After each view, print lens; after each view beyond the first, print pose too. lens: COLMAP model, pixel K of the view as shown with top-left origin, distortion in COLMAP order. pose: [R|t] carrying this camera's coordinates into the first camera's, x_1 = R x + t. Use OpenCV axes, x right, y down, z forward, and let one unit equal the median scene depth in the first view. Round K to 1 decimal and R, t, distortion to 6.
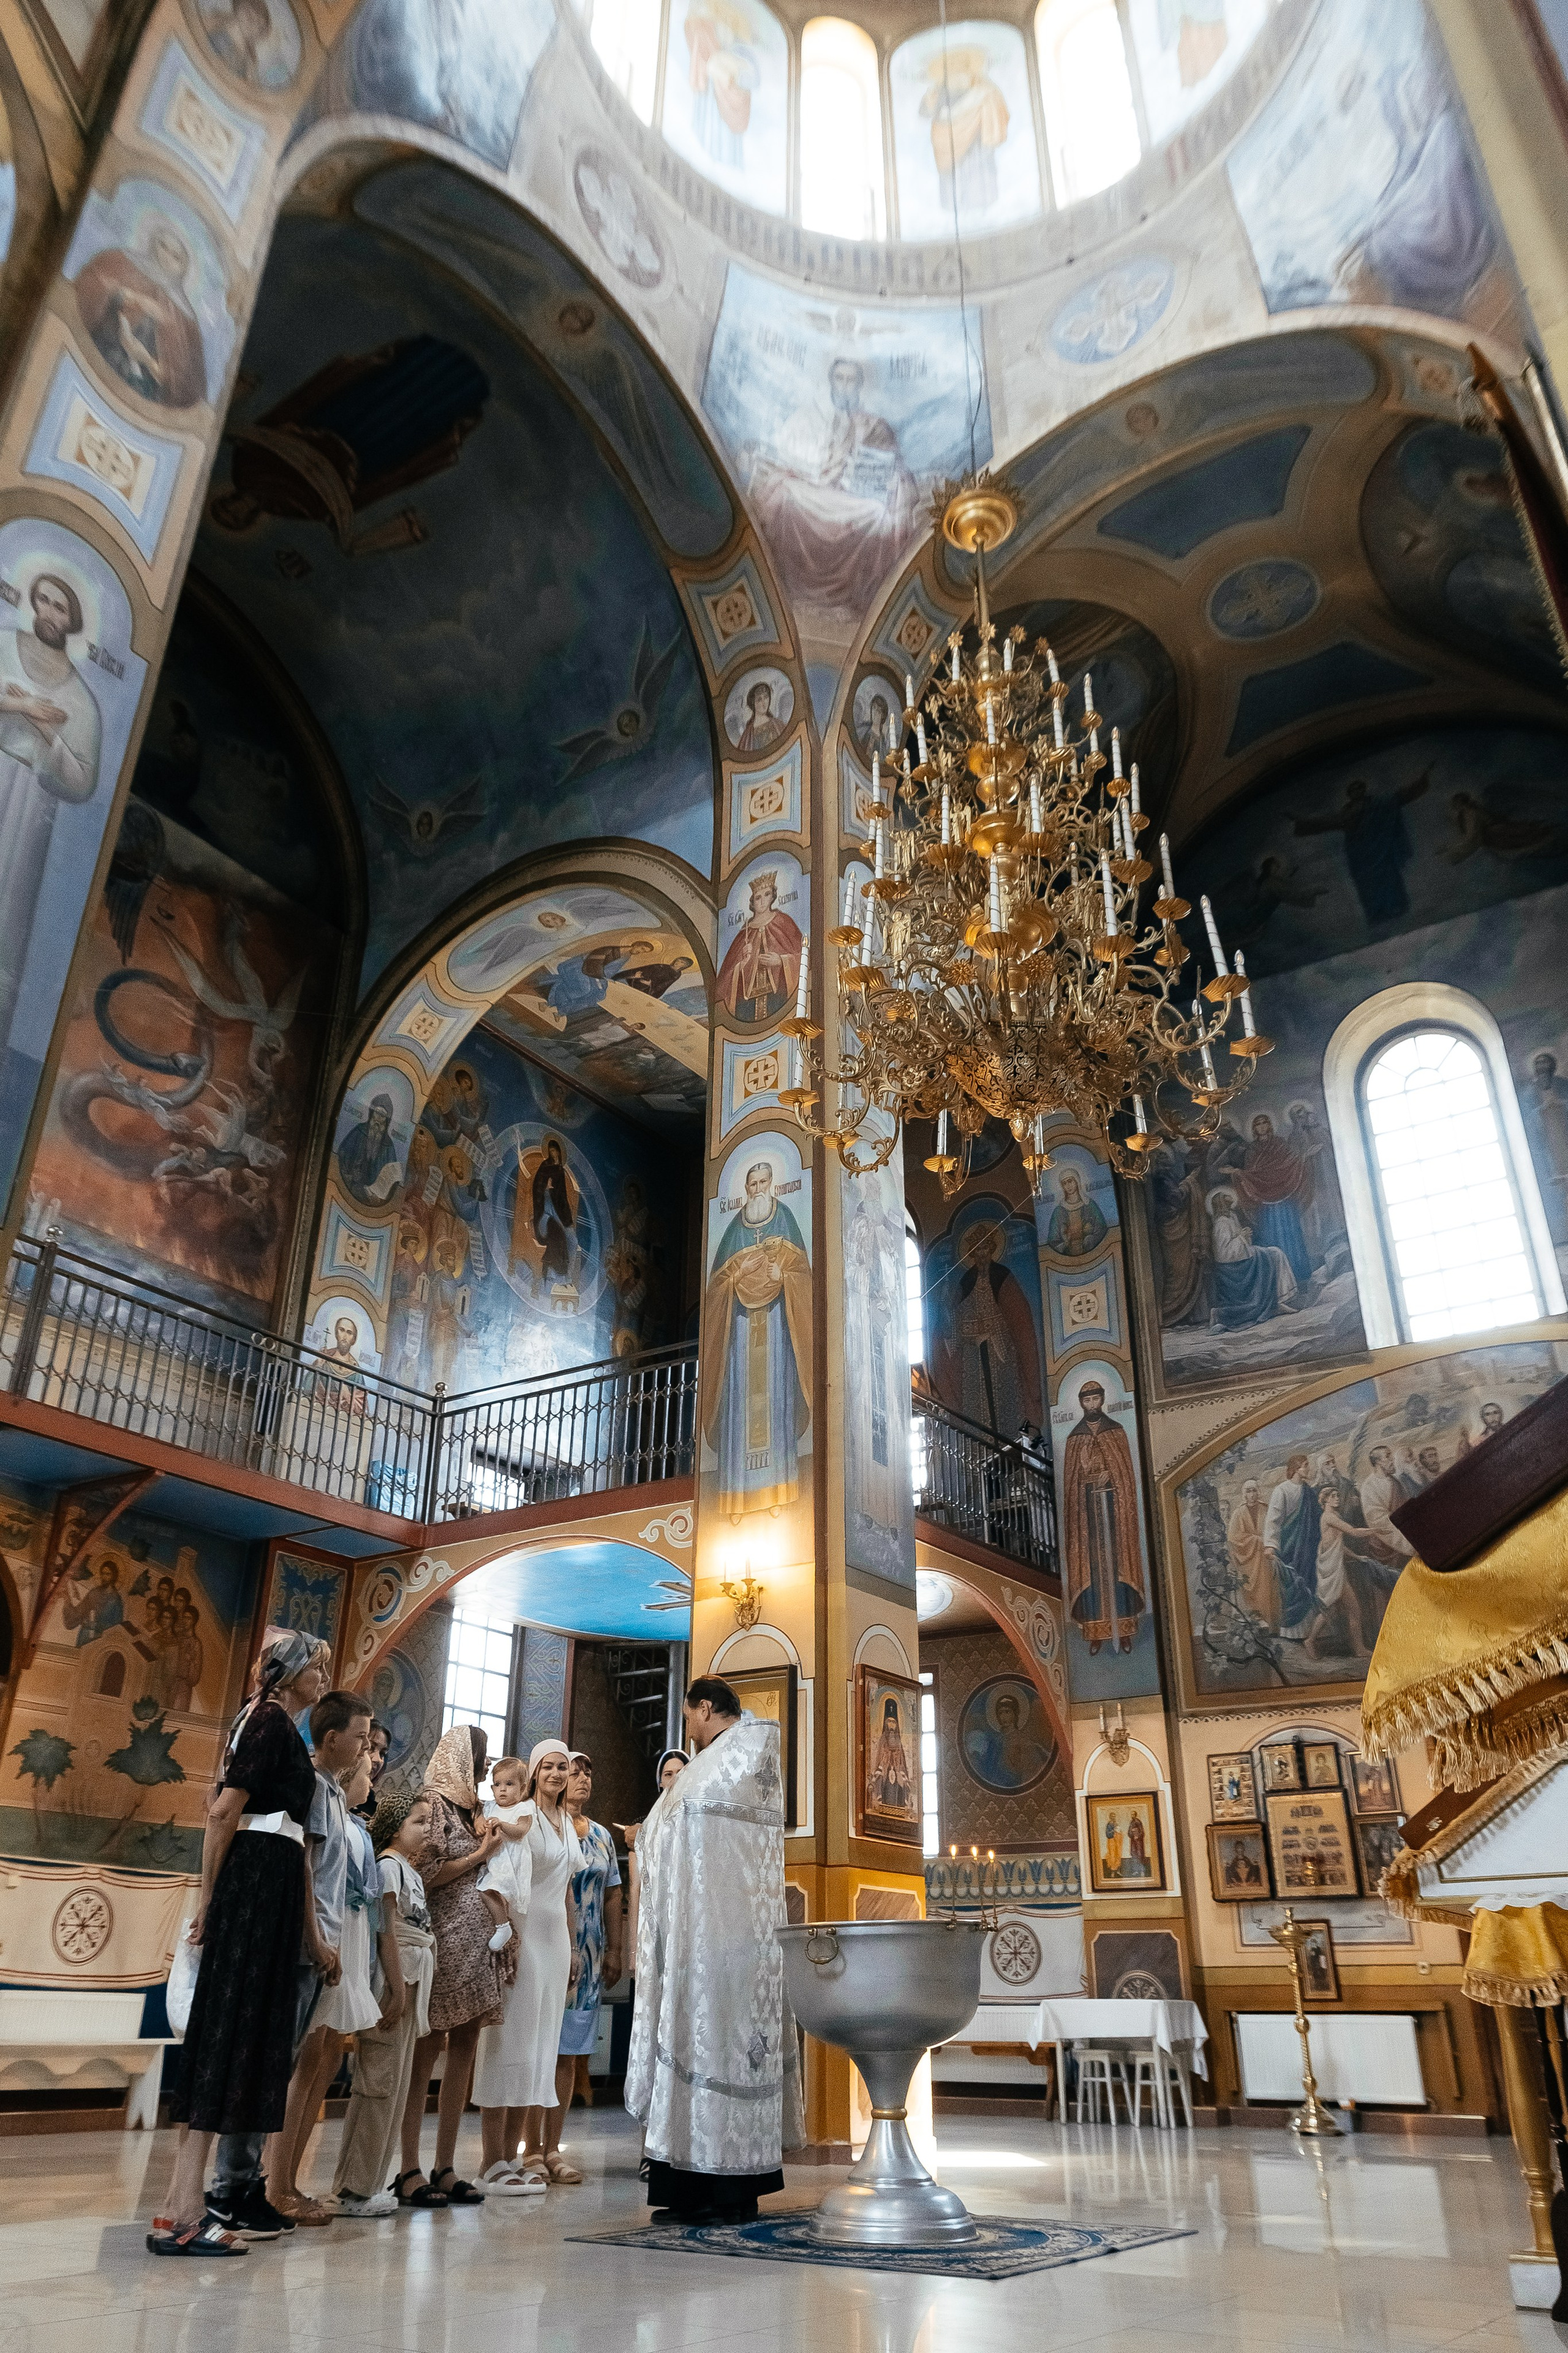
lens RADIAL K [[1671.0, 0, 779.4], [0, 1671.0, 1101.0], [0, 0, 1]] dist [-0.019165, 0.023320]
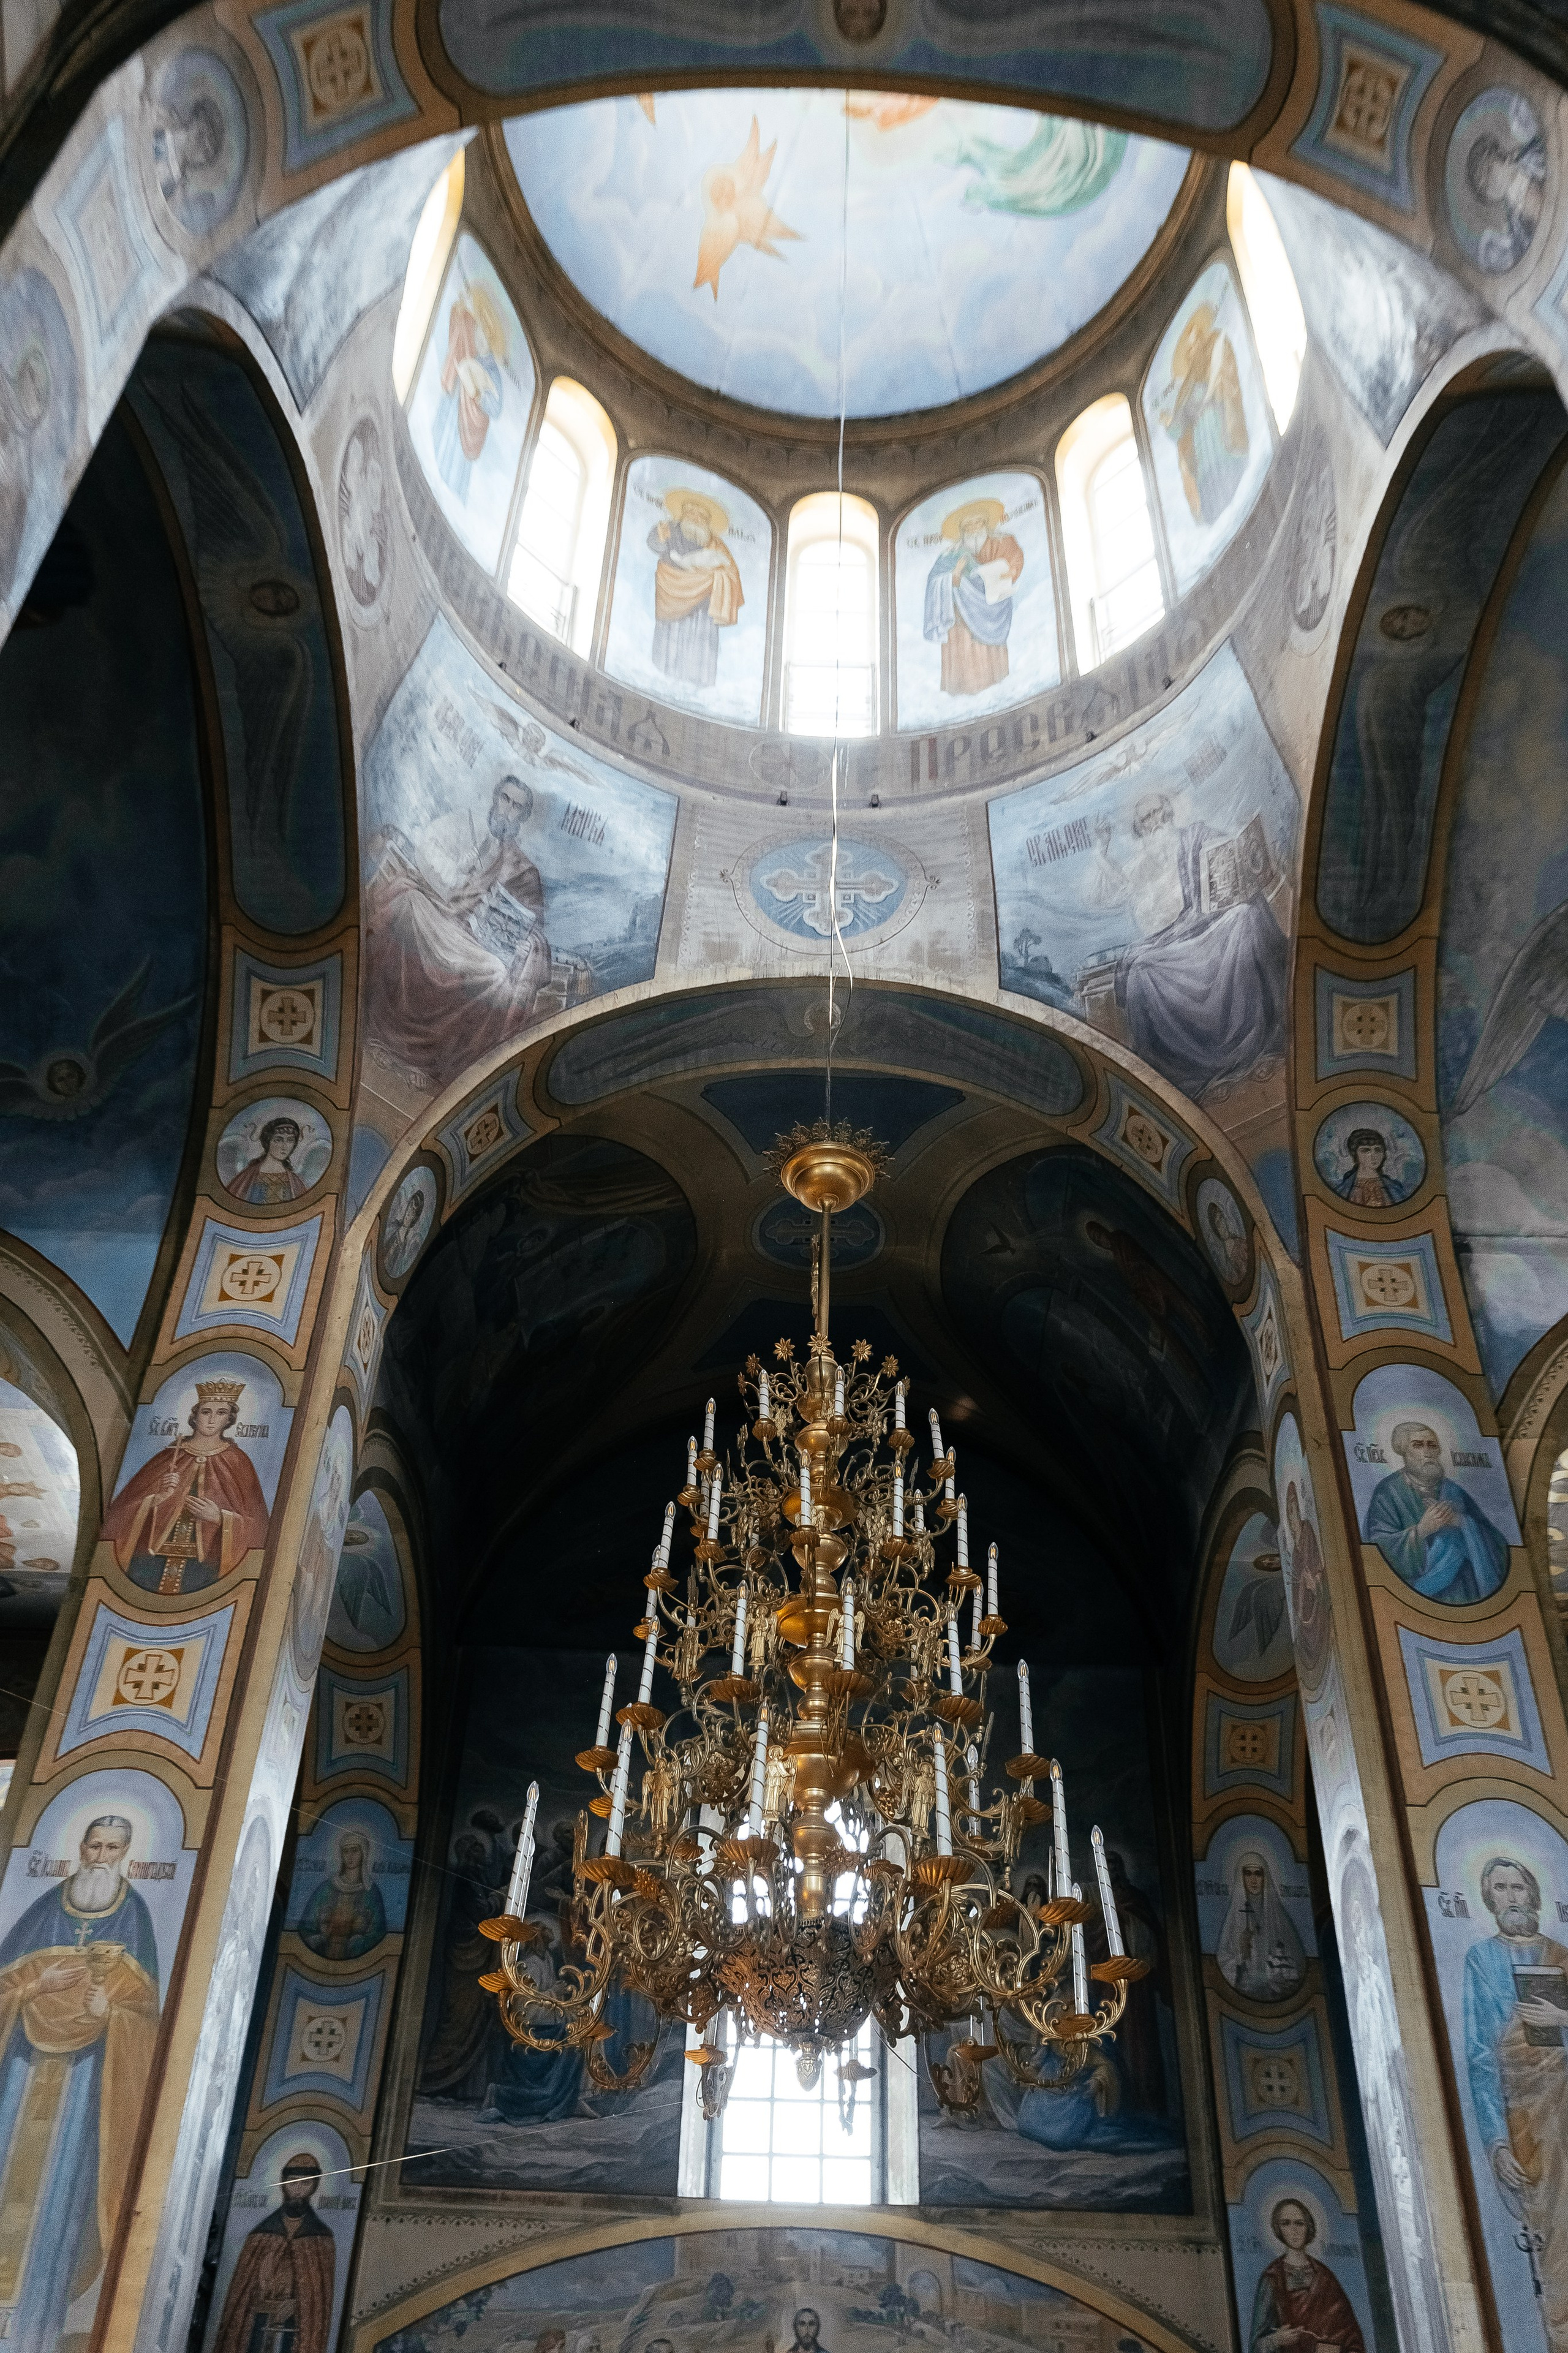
lens RADIAL K [[2081.6, 0, 791.9], [0, 2081.6, 1151.7], [0, 0, 1]] dist [-0.003597, 0.030511]
pose [[0.820380, 0.387255, 0.420725, -0.212966], [-0.295944, 0.917107, -0.267081, -0.056943], [-0.489279, 0.094597, 0.866982, 0.092104]]
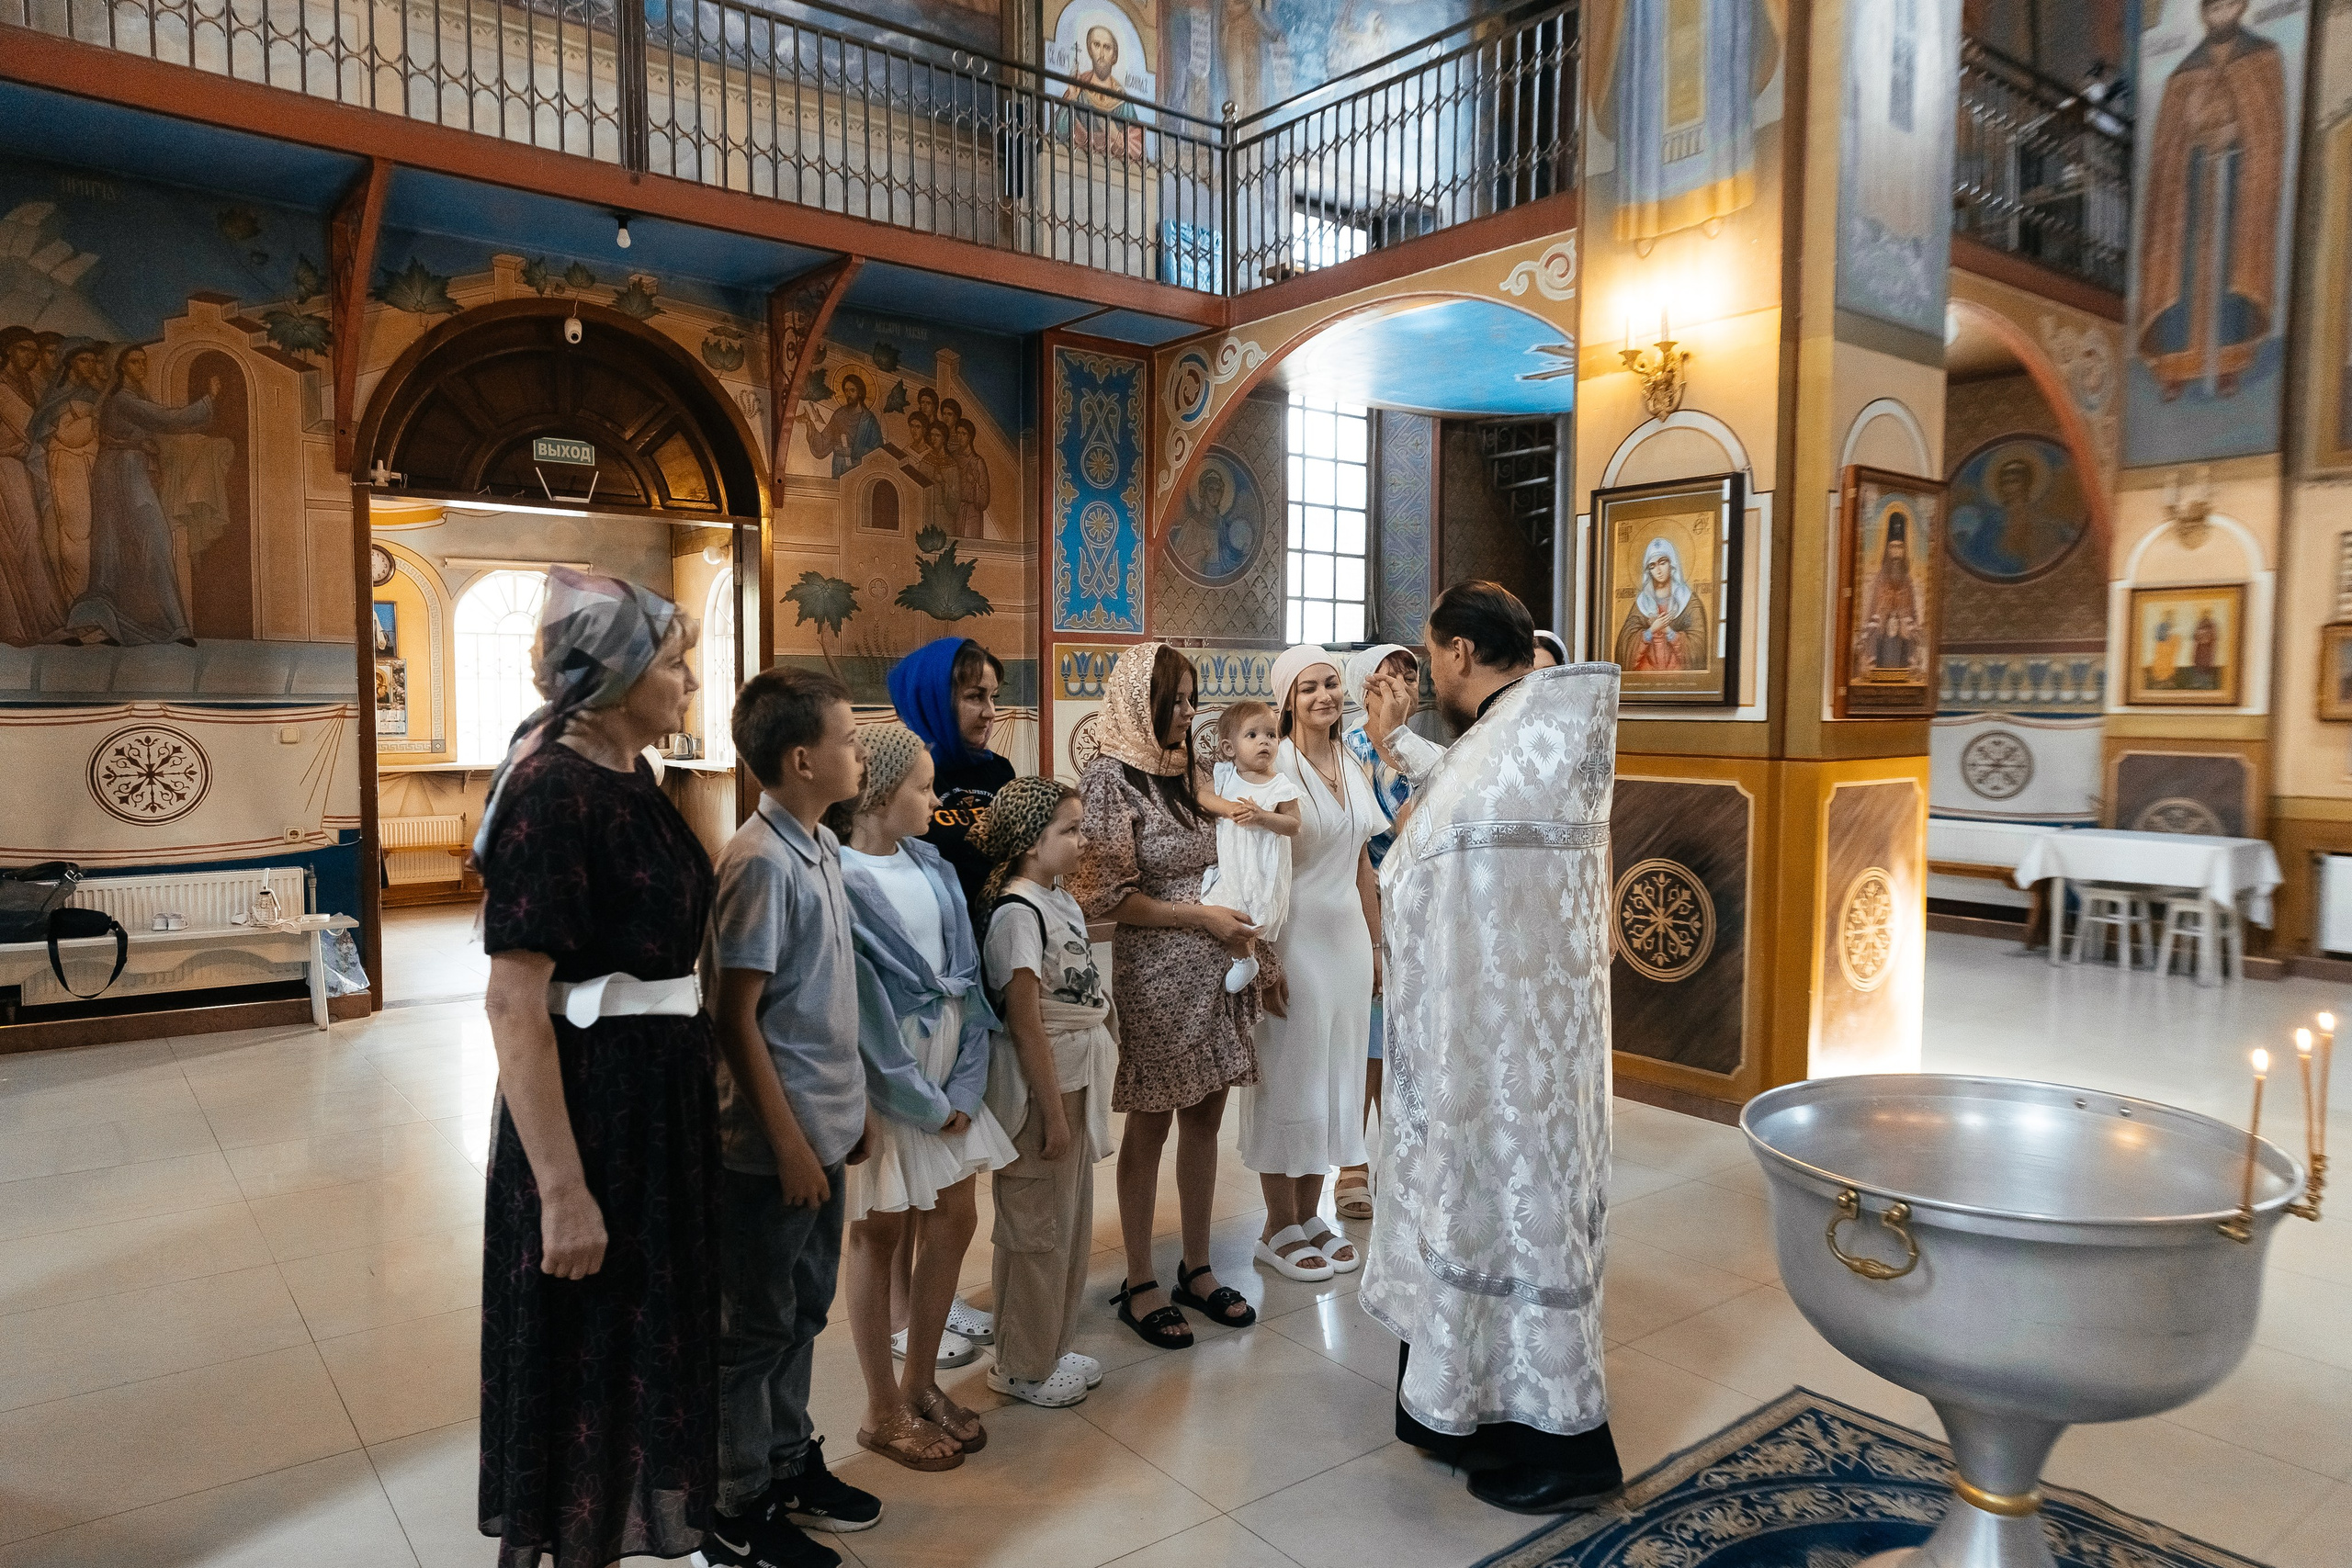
lens RADIAL K [[1511.0, 0, 1181.6], [0, 1511.0, 785.1], [0, 0, 1]] dist [-0.002578, 0.016234]
pose [[0.951256, 0.015346, -0.308022, -0.010494], [0.152670, 0.844366, 0.513554, 0.079711], [0.267964, -0.535546, 0.800865, 0.302233]]
